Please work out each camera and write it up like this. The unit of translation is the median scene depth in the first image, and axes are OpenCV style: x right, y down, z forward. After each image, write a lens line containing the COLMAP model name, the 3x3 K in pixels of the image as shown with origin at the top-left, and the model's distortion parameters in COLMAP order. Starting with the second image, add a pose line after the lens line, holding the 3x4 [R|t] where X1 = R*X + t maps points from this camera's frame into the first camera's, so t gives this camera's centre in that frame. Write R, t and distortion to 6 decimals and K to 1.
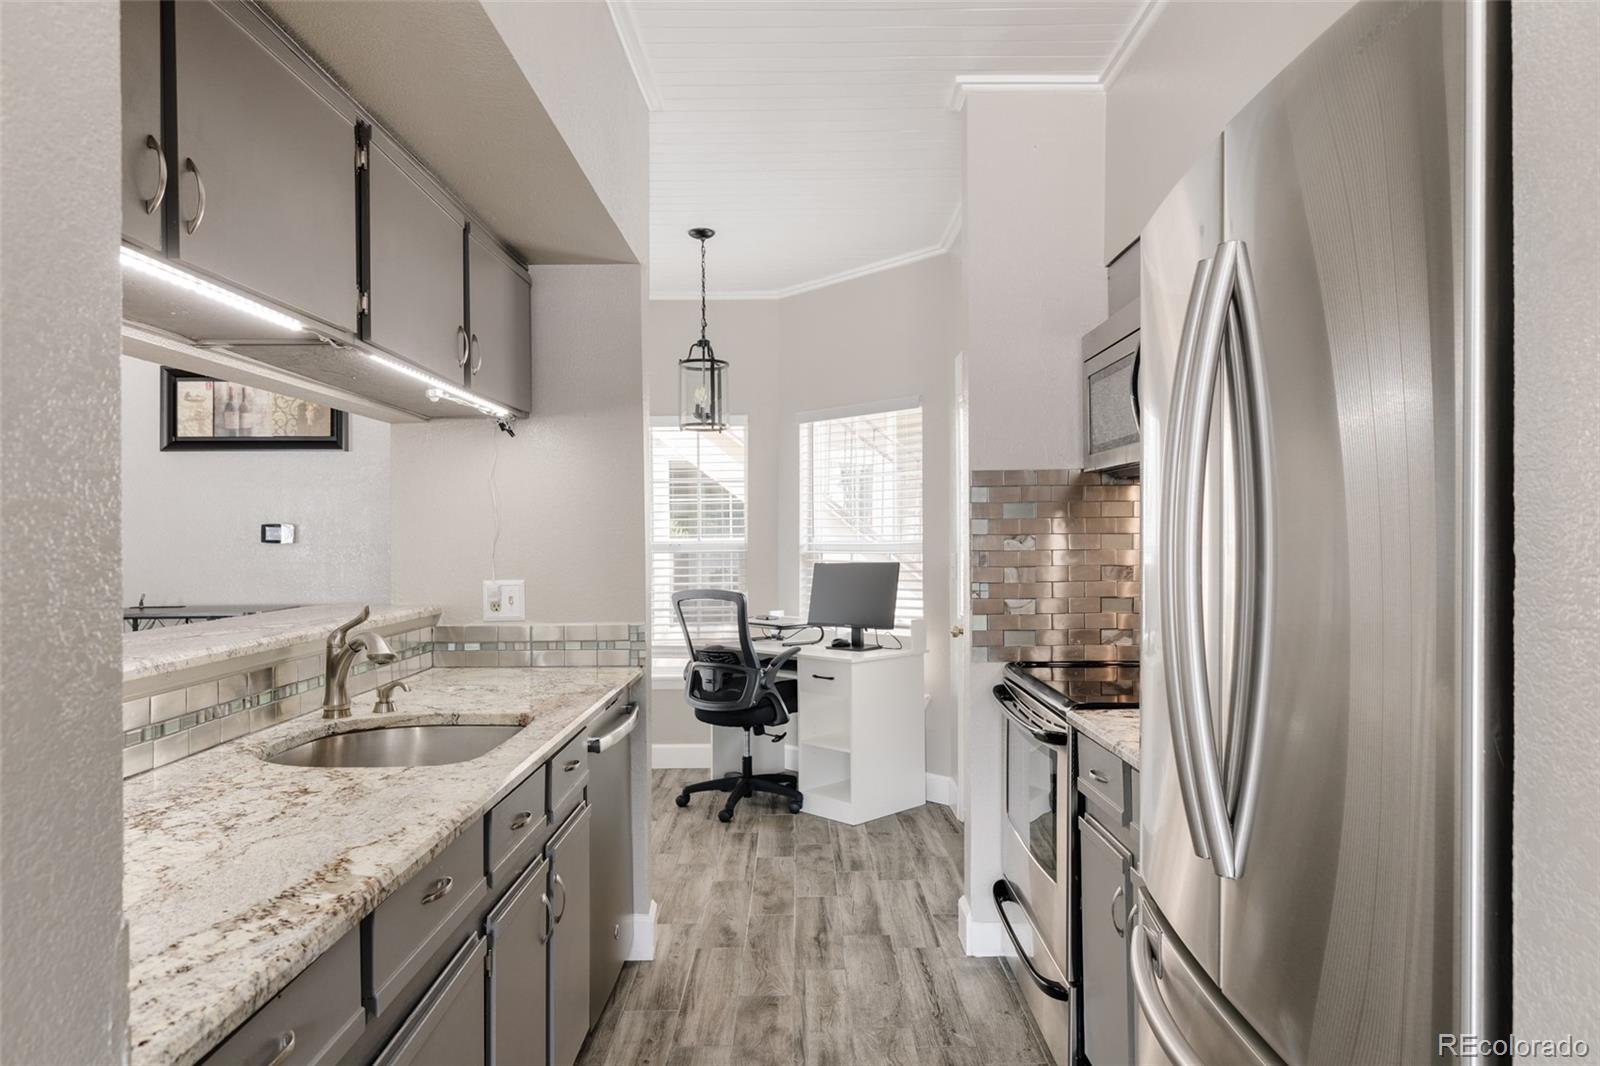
lens RADIAL K [[1008.2, 0, 804.4], [0, 1008.2, 537.5], [0, 0, 1]] dist [-0.012076, -0.004877]
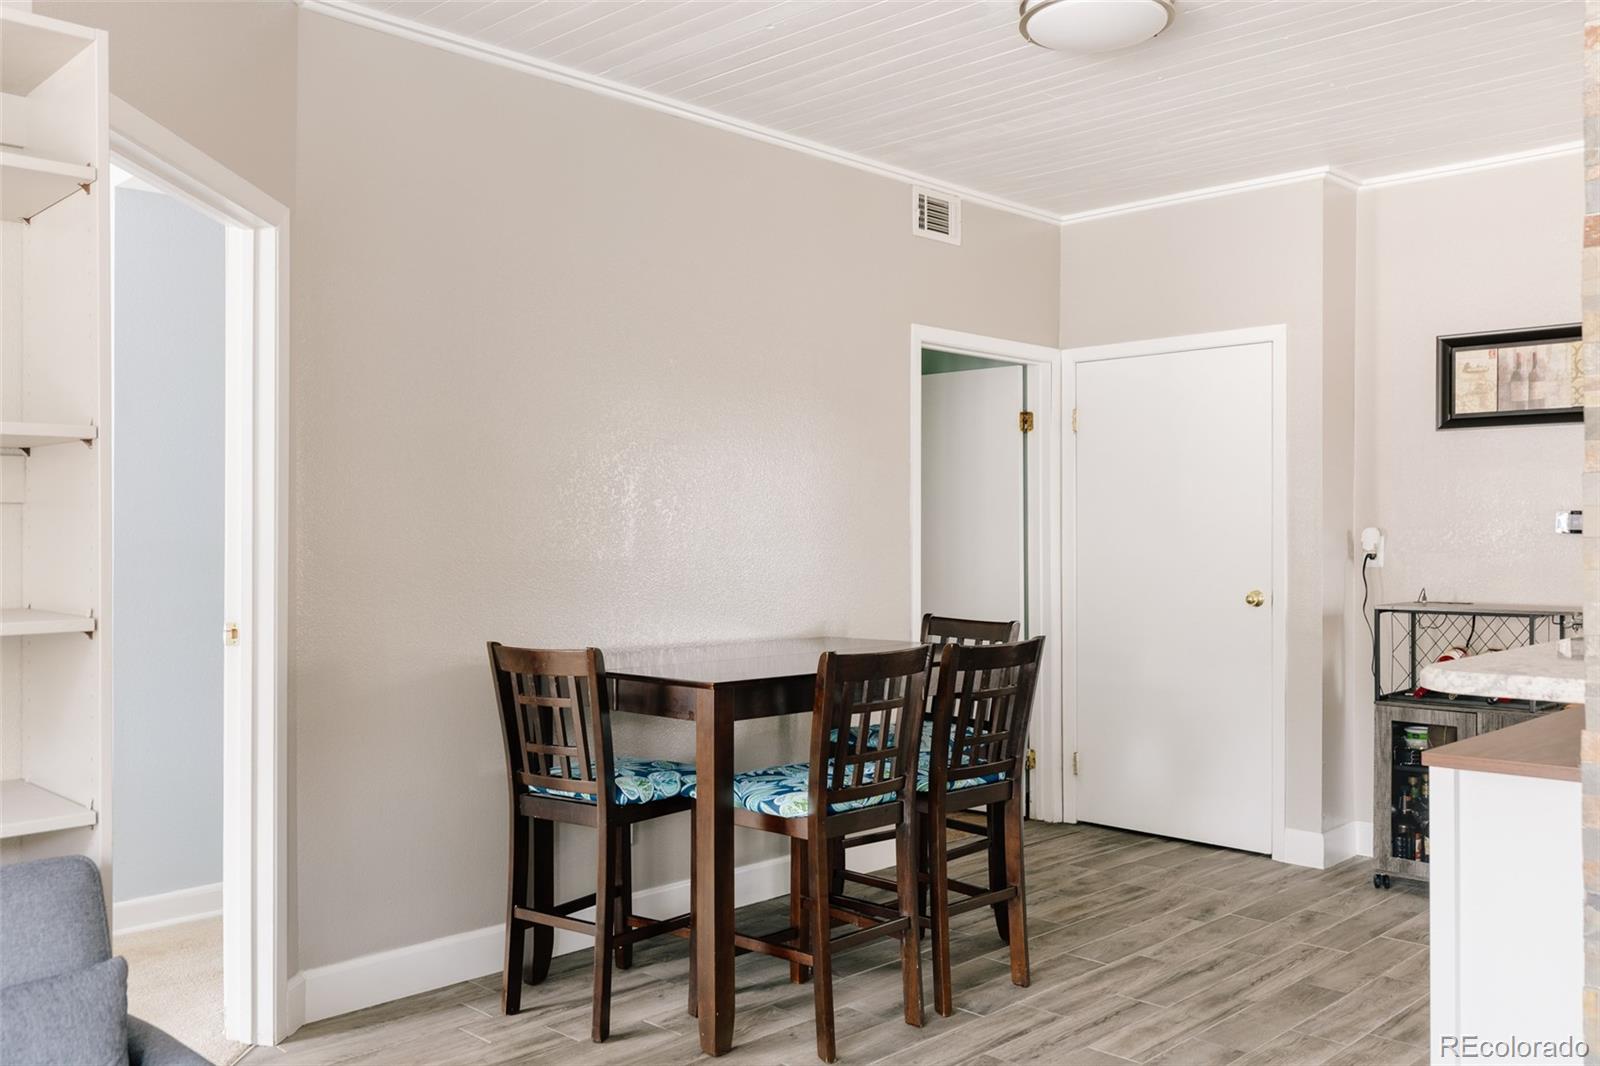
lens RADIAL K [[1359.9, 0, 804.1], [0, 1359.9, 527.0], [0, 0, 1]] dist [0.006677, -0.021261]
pose [[0.704383, 0.001460, -0.709819, -0.172423], [-0.005253, 0.999981, -0.003156, 0.007328], [0.709801, 0.005952, 0.704377, -0.266886]]
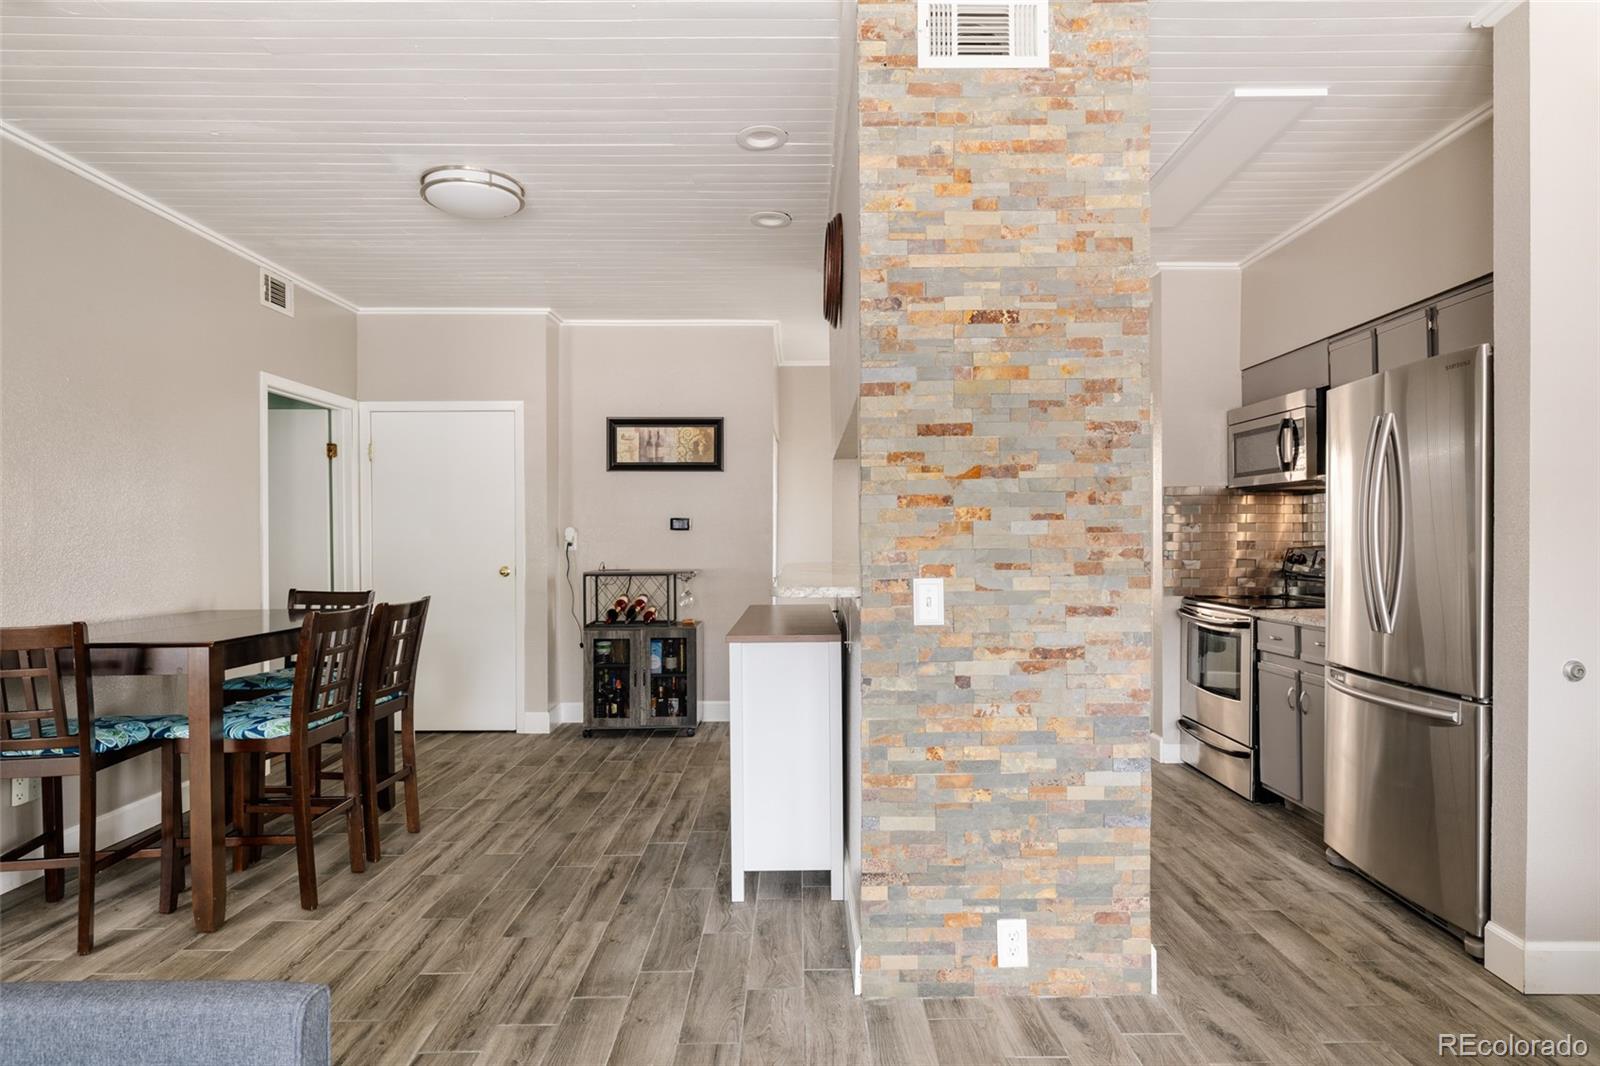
lens RADIAL K [[919.0, 0, 799.4], [0, 919.0, 535.4], [0, 0, 1]] dist [0.010717, -0.004006]
pose [[0.999987, 0.001654, -0.004922, -0.332007], [-0.001669, 0.999994, -0.003063, 0.017814], [0.004917, 0.003071, 0.999983, -0.438033]]
